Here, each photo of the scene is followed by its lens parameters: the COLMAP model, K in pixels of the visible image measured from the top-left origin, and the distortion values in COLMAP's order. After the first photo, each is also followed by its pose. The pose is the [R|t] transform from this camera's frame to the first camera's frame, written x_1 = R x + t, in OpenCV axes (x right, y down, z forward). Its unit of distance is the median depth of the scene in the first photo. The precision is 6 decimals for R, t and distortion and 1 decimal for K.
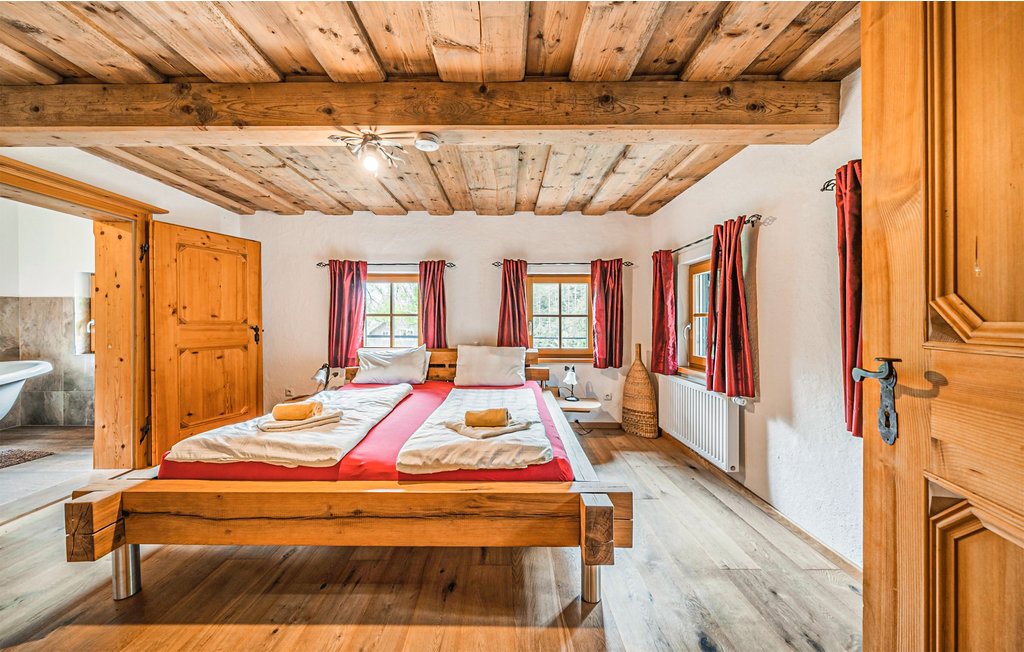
lens RADIAL K [[361.7, 0, 508.1], [0, 361.7, 322.8], [0, 0, 1]] dist [0.001900, 0.000052]
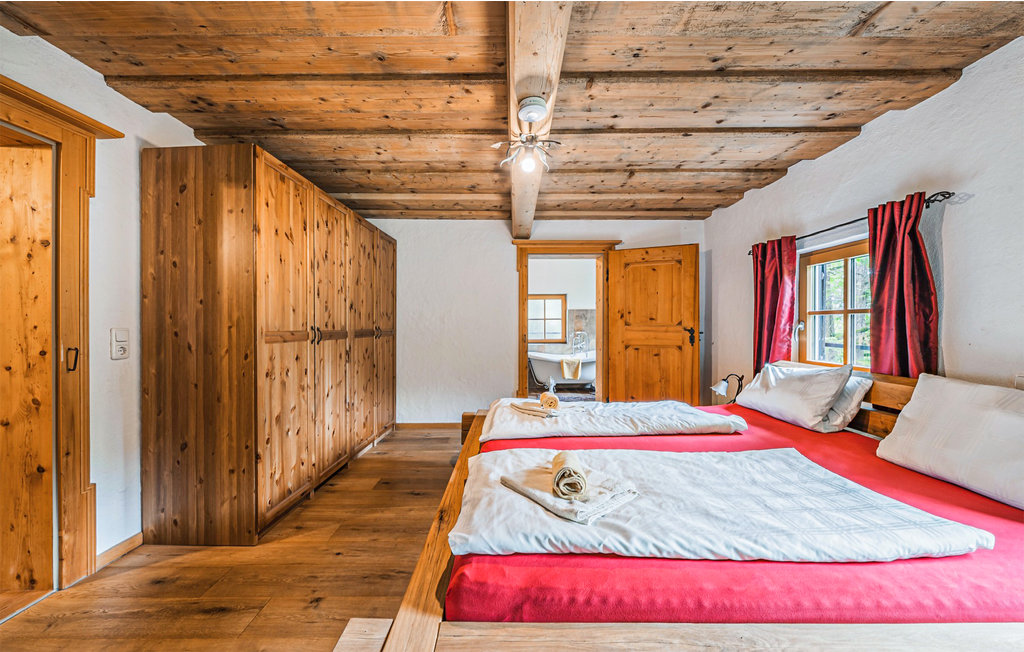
lens RADIAL K [[361.7, 0, 510.5], [0, 361.7, 327.1], [0, 0, 1]] dist [0.001900, 0.000052]
pose [[-0.003151, 0.005366, -0.999981, 0.337718], [-0.003653, 0.999979, 0.005378, 0.002728], [0.999988, 0.003670, -0.003132, 0.523830]]
